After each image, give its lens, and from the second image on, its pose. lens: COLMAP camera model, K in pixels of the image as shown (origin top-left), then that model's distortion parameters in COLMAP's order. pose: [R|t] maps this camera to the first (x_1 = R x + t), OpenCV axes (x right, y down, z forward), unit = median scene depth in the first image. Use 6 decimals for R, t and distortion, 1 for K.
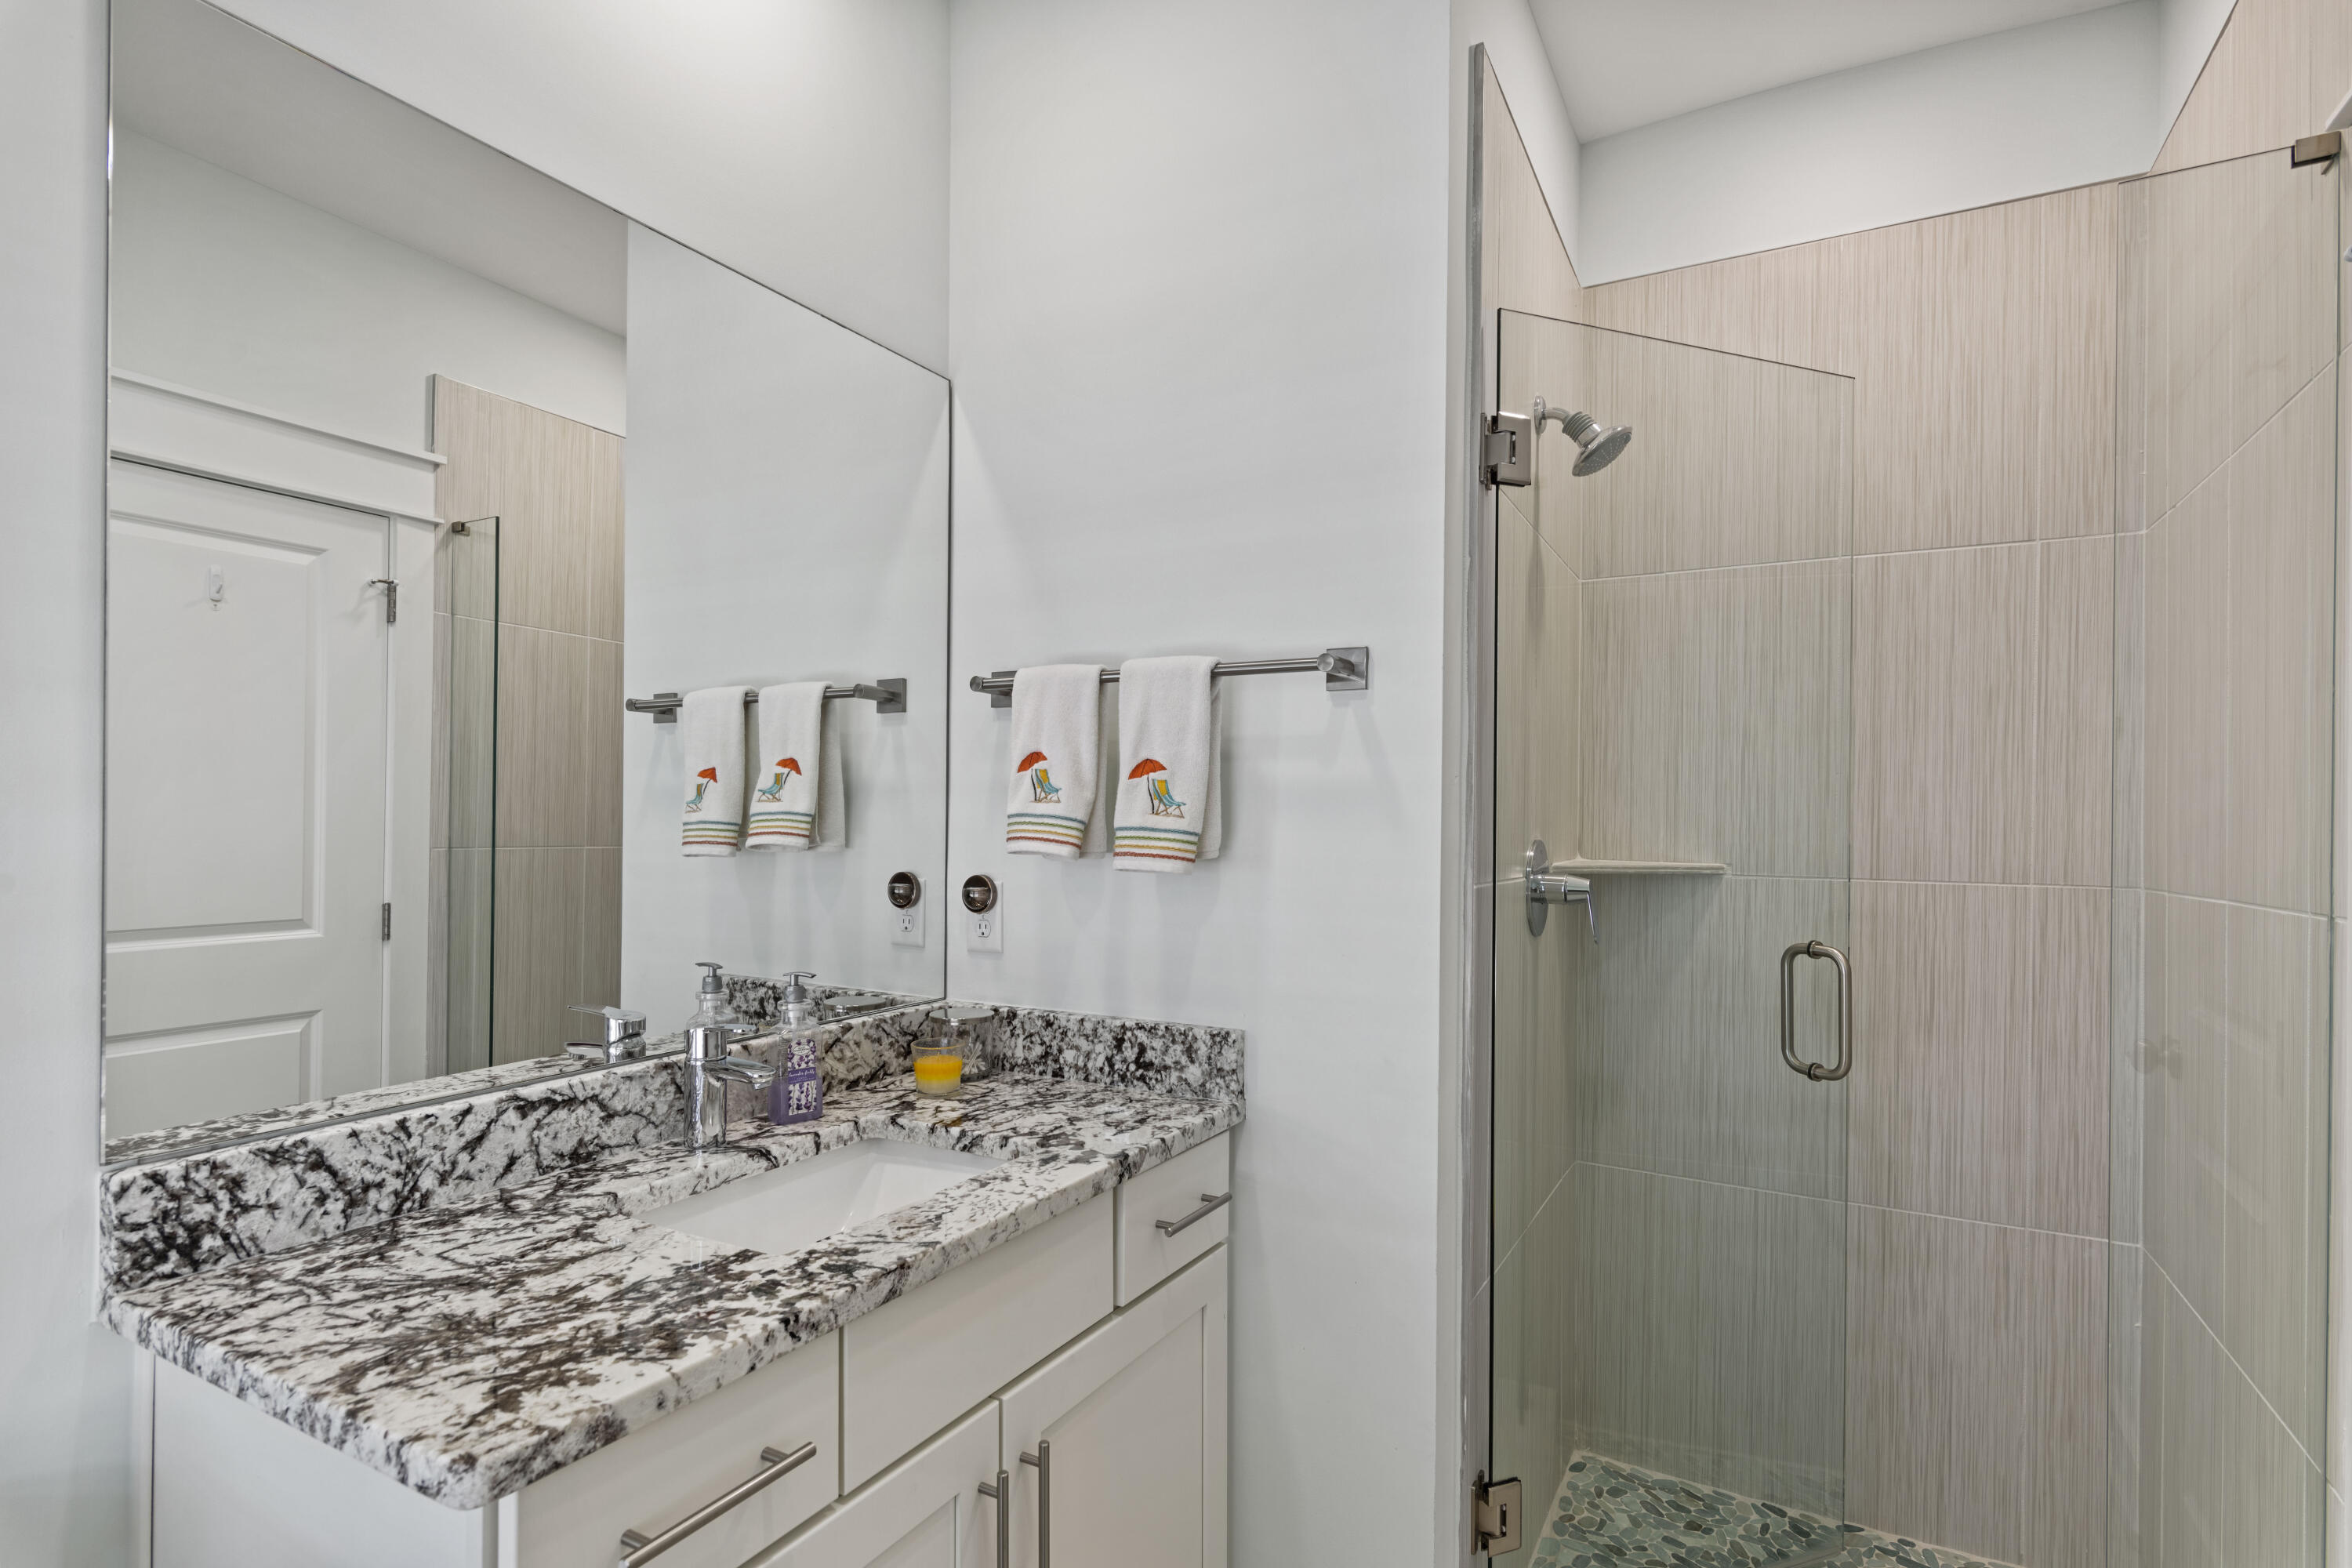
lens RADIAL K [[1127.0, 0, 1182.4], [0, 1127.0, 829.7], [0, 0, 1]] dist [0.000588, 0.000226]
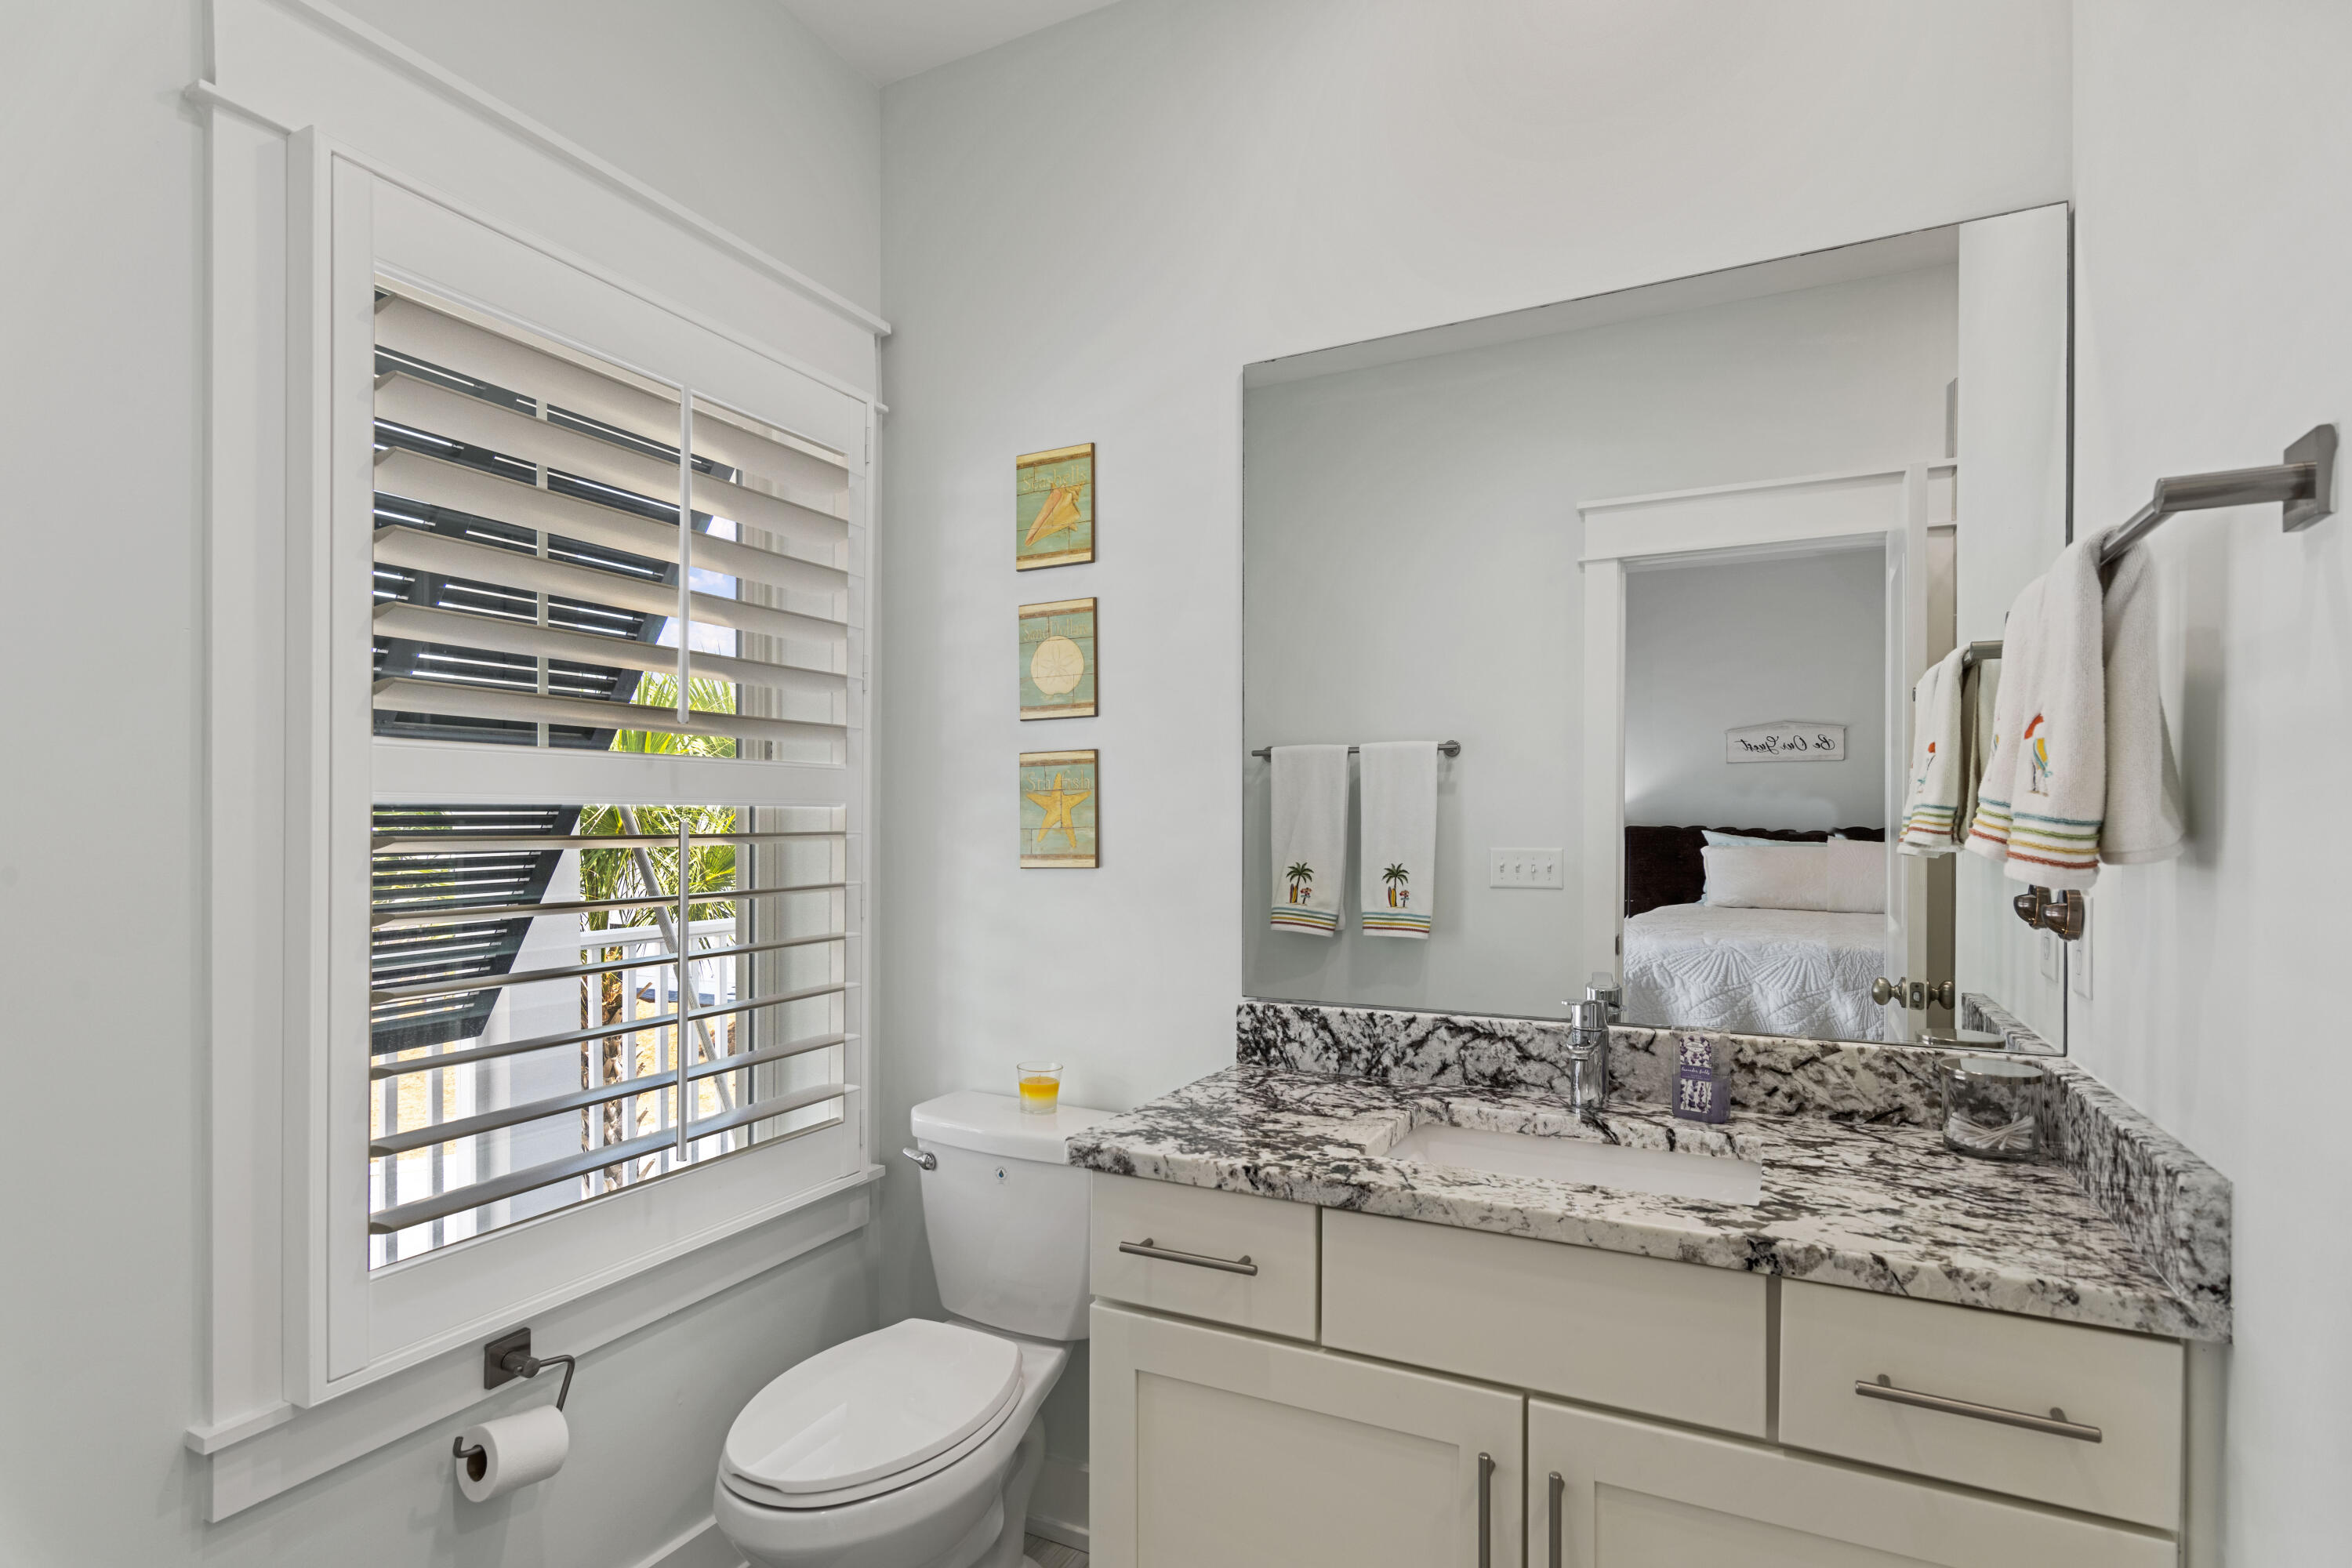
lens RADIAL K [[1157.8, 0, 1195.8], [0, 1157.8, 811.2], [0, 0, 1]] dist [0.004113, 0.000715]
pose [[0.065622, -0.017125, -0.997698, 0.819165], [-0.005258, 0.999833, -0.017507, 0.012234], [0.997831, 0.006395, 0.065521, 0.631081]]
